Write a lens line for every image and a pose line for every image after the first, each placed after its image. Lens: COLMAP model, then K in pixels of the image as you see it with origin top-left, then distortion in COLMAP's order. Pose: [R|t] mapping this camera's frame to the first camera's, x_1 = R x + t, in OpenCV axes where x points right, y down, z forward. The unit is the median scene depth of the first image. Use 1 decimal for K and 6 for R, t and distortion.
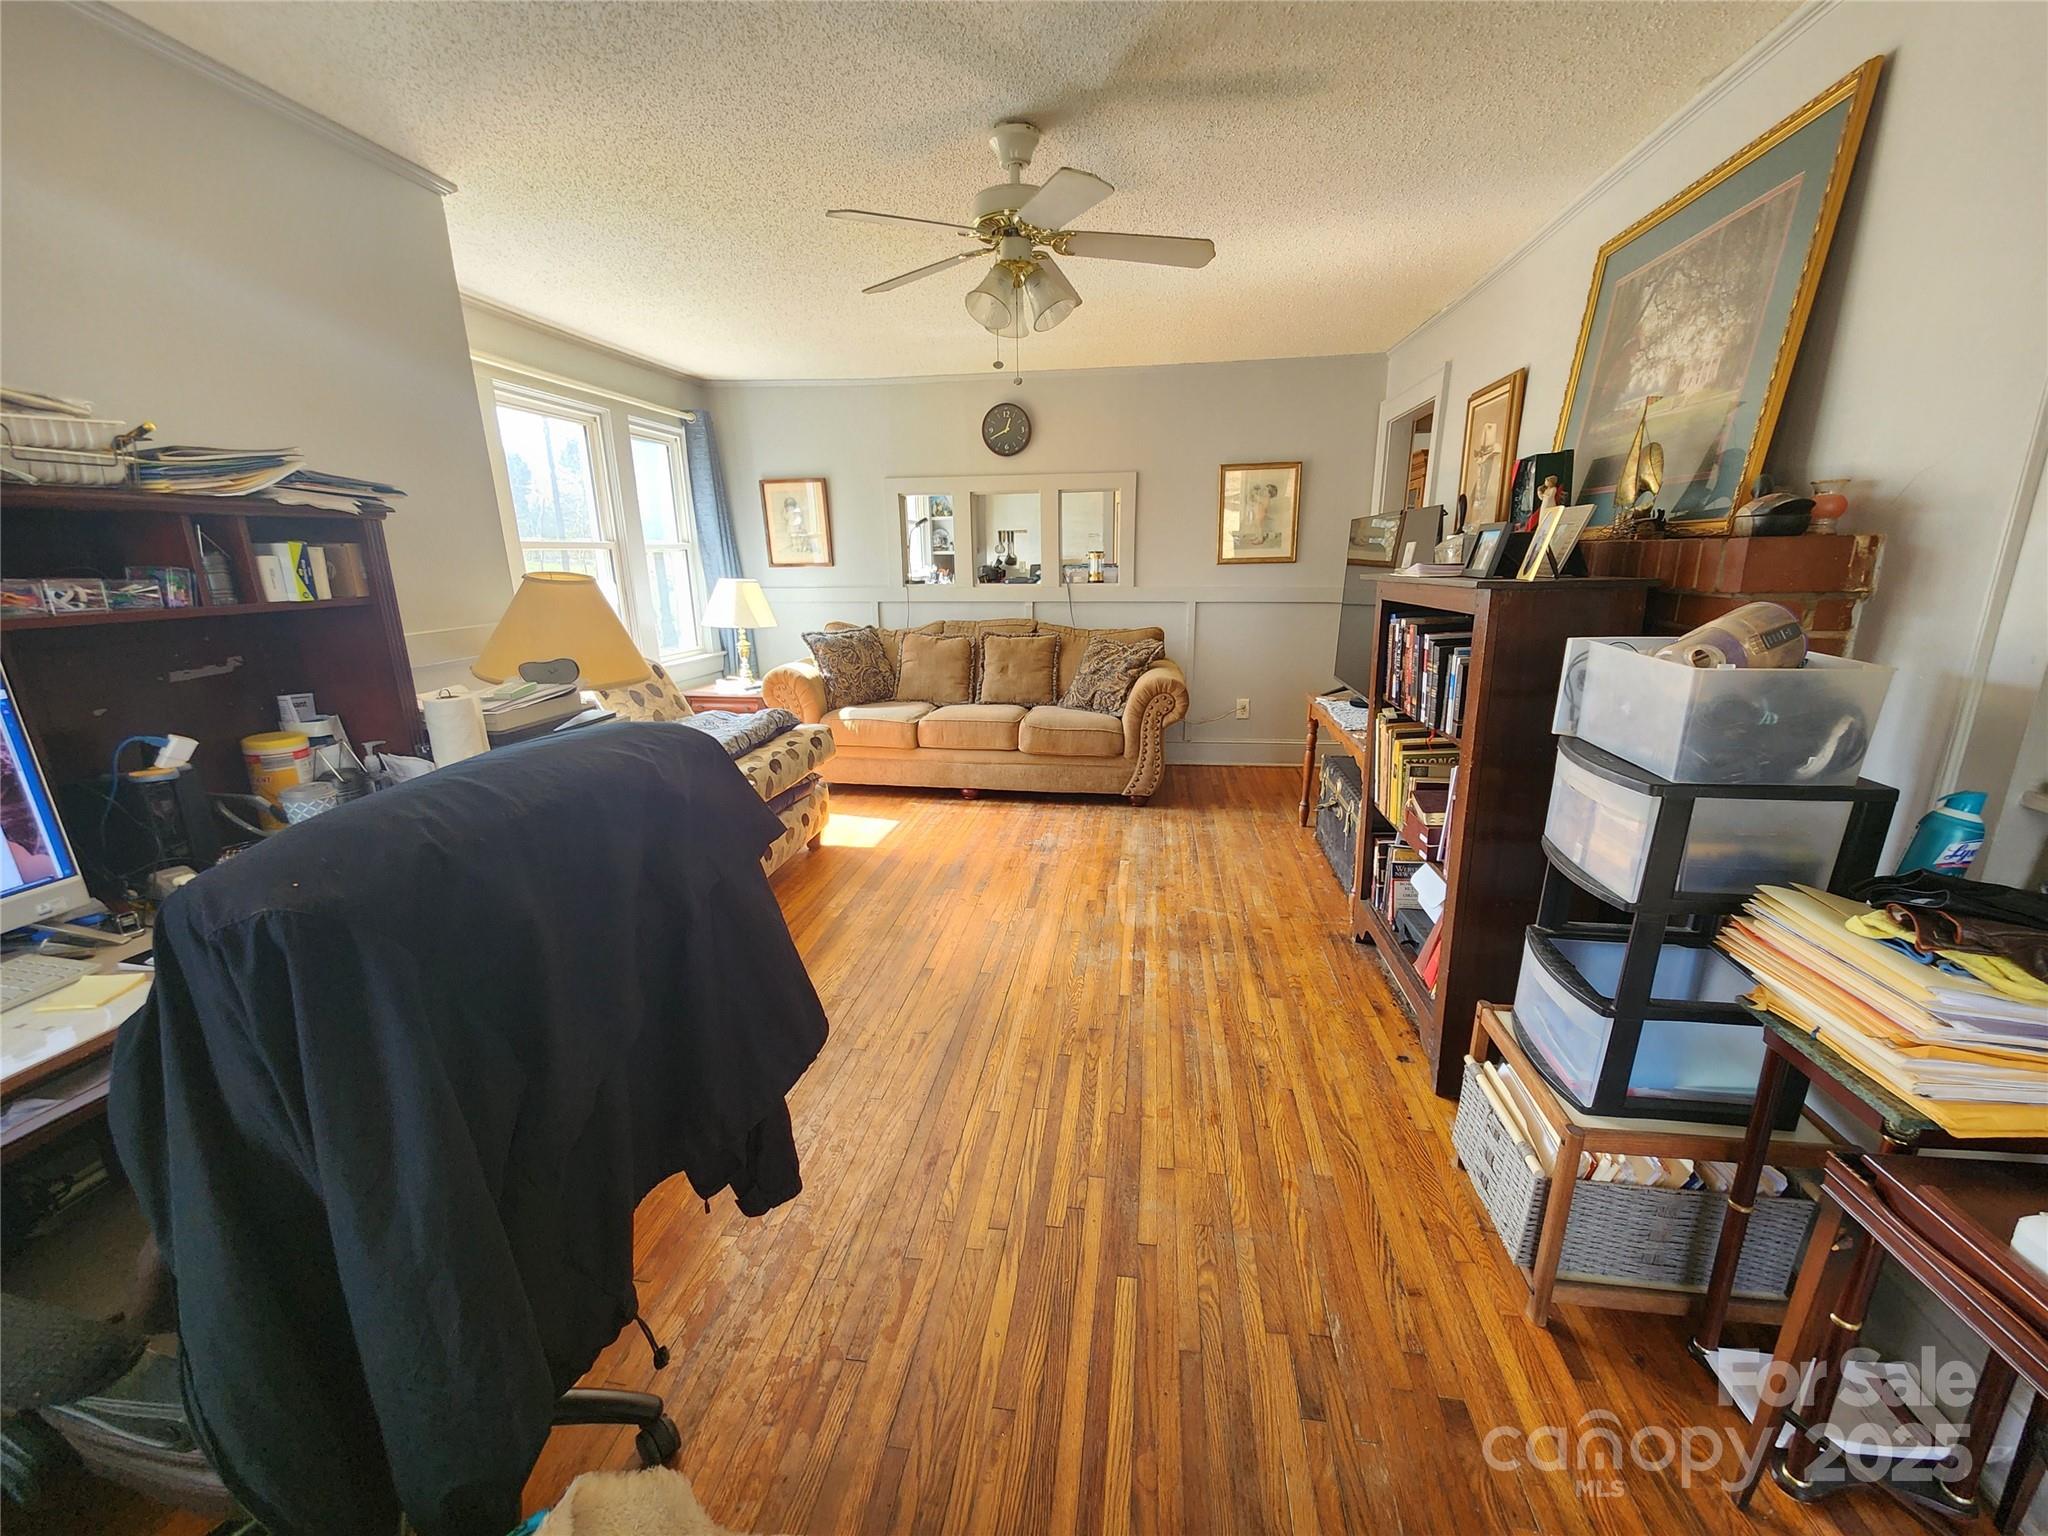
lens RADIAL K [[822.5, 0, 1033.7], [0, 822.5, 776.1], [0, 0, 1]] dist [0.000975, -0.002813]
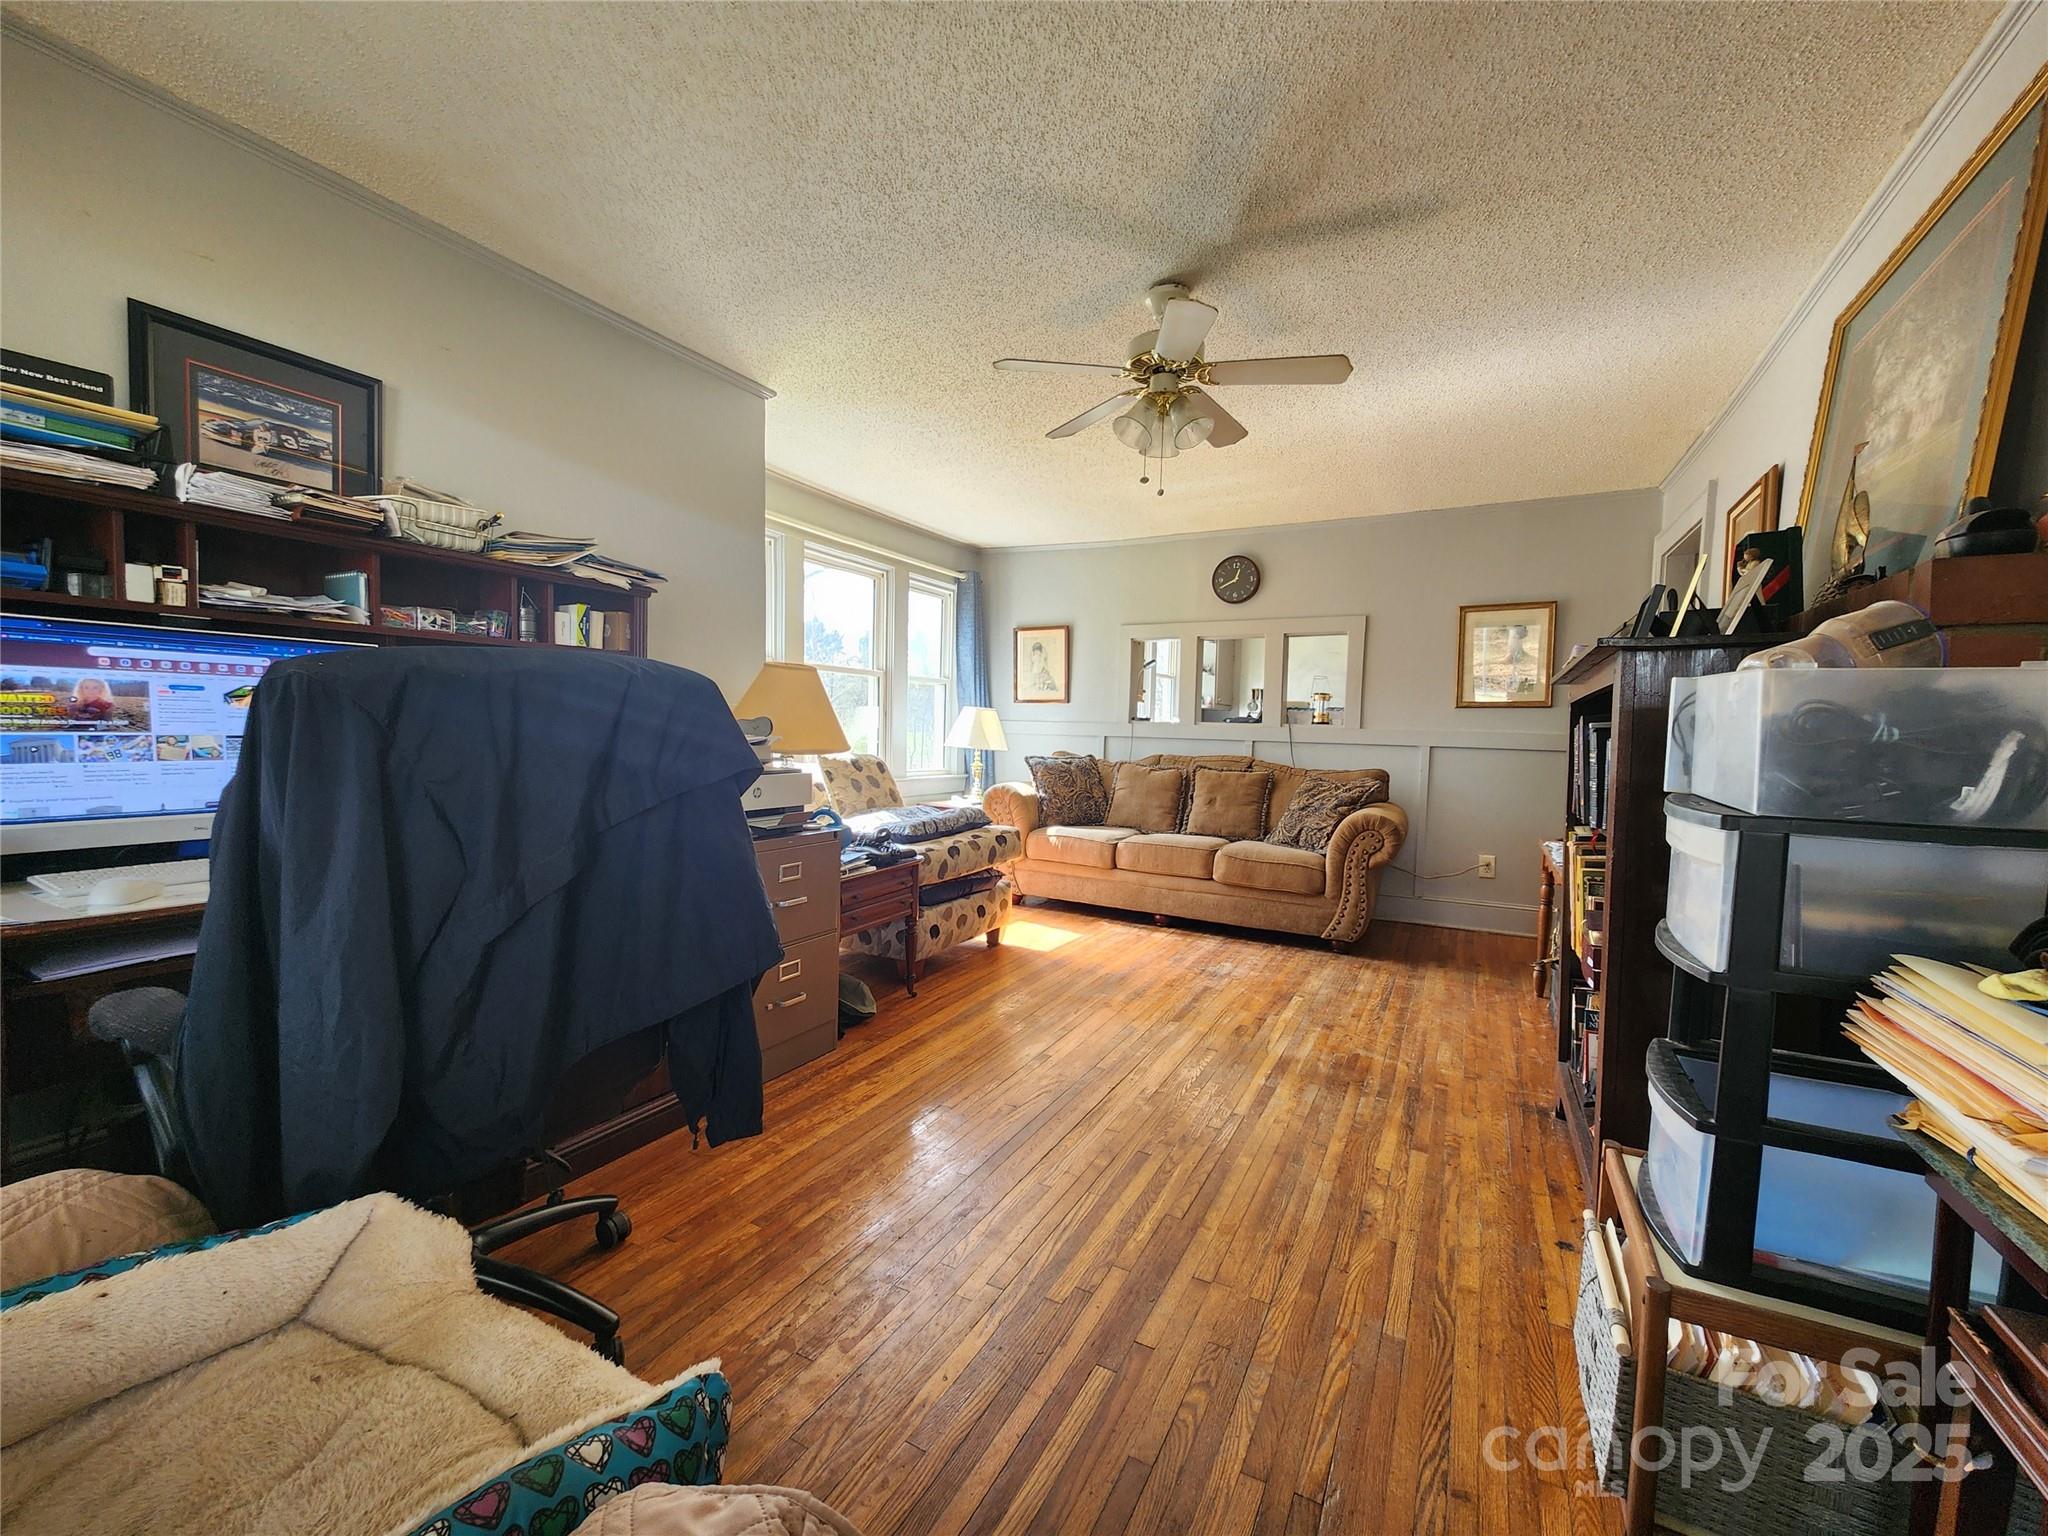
lens RADIAL K [[822.5, 0, 1046.5], [0, 822.5, 781.5], [0, 0, 1]] dist [0.000975, -0.002813]
pose [[0.940760, 0.053280, -0.334862, 0.242197], [-0.121821, 0.974749, -0.187149, 0.128997], [0.316435, 0.216856, 0.923495, 0.021664]]
